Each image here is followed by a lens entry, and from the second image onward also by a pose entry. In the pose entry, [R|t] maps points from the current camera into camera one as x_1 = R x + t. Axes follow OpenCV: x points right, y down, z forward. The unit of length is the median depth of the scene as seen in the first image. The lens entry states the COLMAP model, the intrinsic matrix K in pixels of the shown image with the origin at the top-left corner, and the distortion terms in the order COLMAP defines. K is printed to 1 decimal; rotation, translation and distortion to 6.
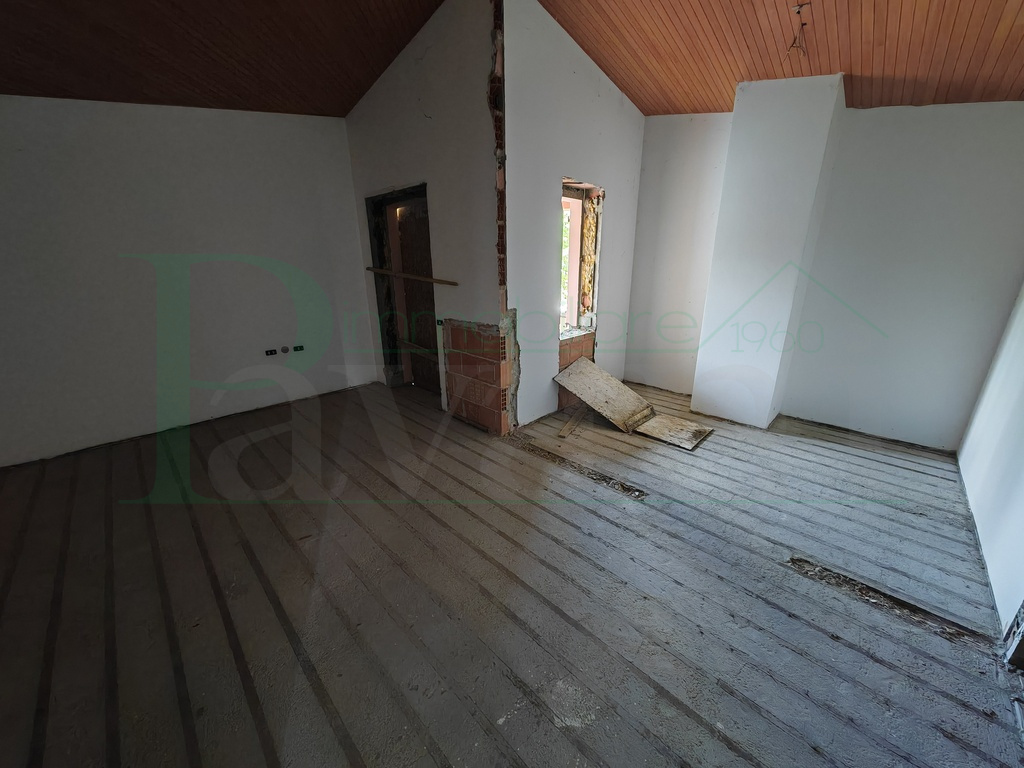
lens RADIAL K [[381.6, 0, 513.2], [0, 381.6, 384.2], [0, 0, 1]] dist [0.000828, 0.000582]
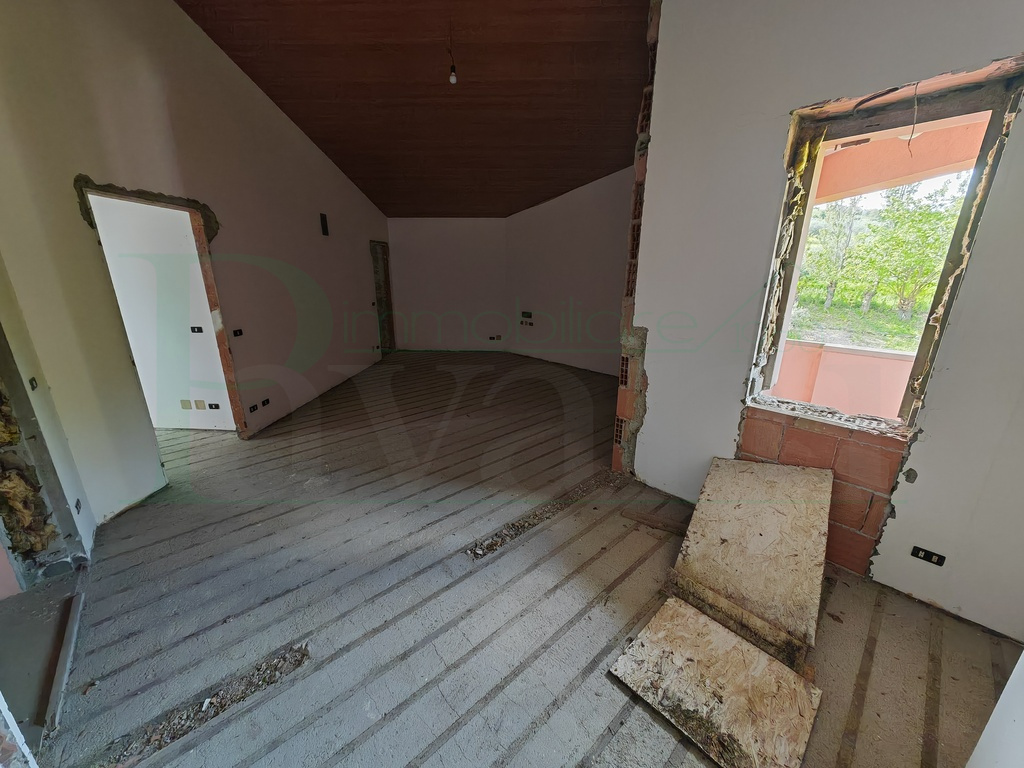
lens RADIAL K [[381.6, 0, 512.8], [0, 381.6, 383.4], [0, 0, 1]] dist [0.000828, 0.000582]
pose [[-0.059849, 0.289887, -0.955188, 0.968496], [-0.307749, 0.904933, 0.293917, -0.291797], [0.949583, 0.311549, 0.035053, 0.905332]]
